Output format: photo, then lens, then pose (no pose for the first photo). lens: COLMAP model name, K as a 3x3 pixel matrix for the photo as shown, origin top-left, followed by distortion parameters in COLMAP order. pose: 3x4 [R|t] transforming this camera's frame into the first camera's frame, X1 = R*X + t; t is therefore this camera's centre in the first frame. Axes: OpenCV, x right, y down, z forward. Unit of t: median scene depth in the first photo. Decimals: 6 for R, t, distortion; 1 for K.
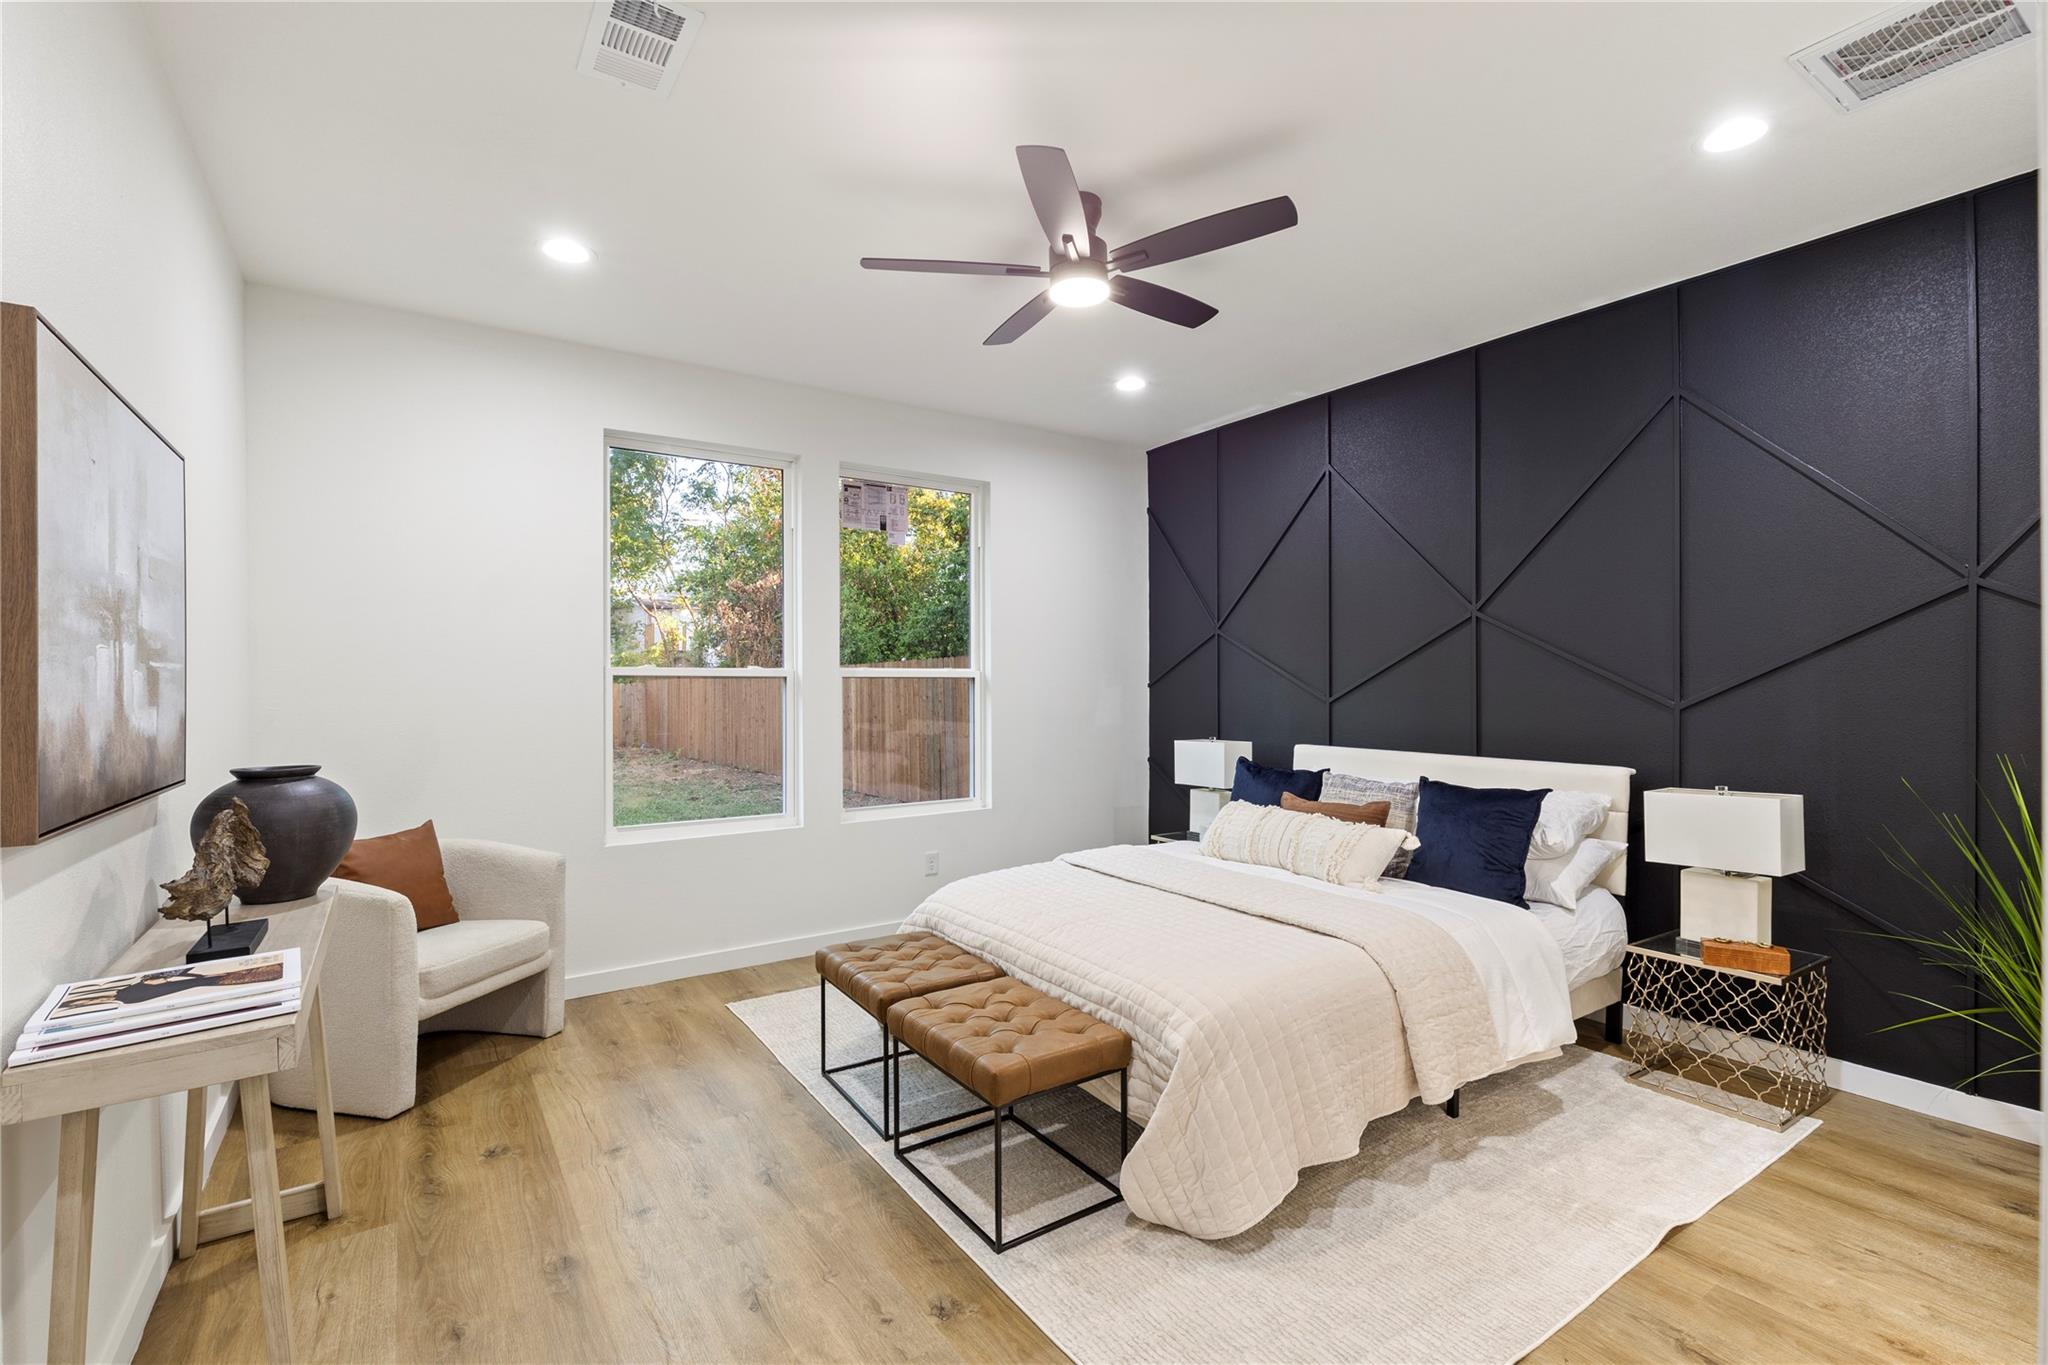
lens RADIAL K [[932.4, 0, 1024.0], [0, 932.4, 682.5], [0, 0, 1]] dist [0.000265, -0.000114]
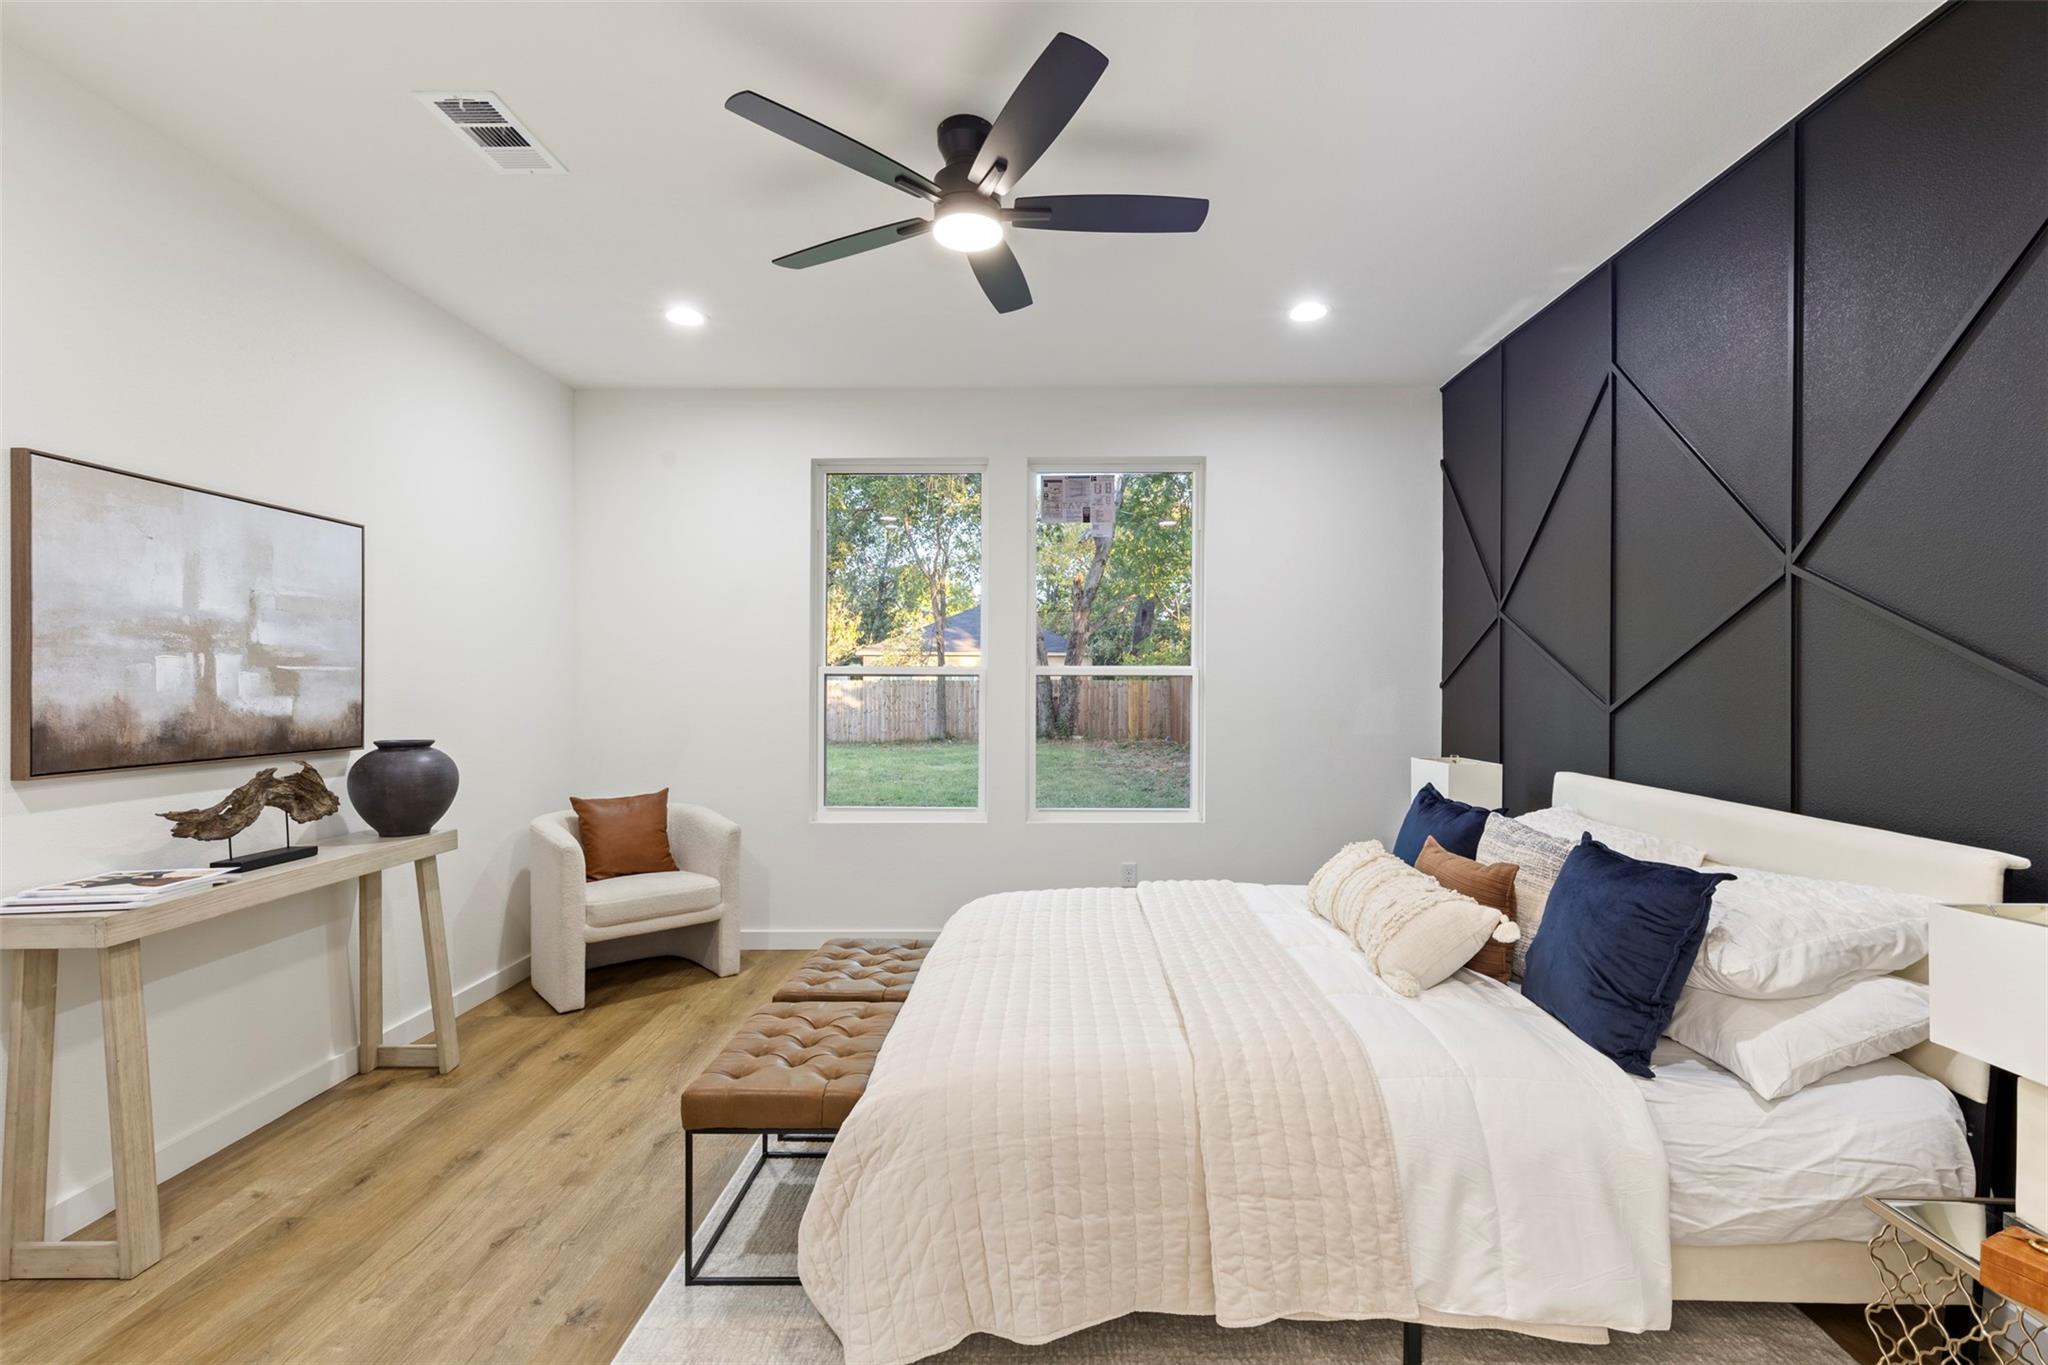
lens RADIAL K [[915.0, 0, 1024.0], [0, 915.0, 682.5], [0, 0, 1]] dist [0.002514, 0.000147]
pose [[0.813530, 0.004720, -0.581504, 0.496140], [-0.003047, 0.999988, 0.003854, -0.002385], [0.581515, -0.001363, 0.813535, 0.278855]]
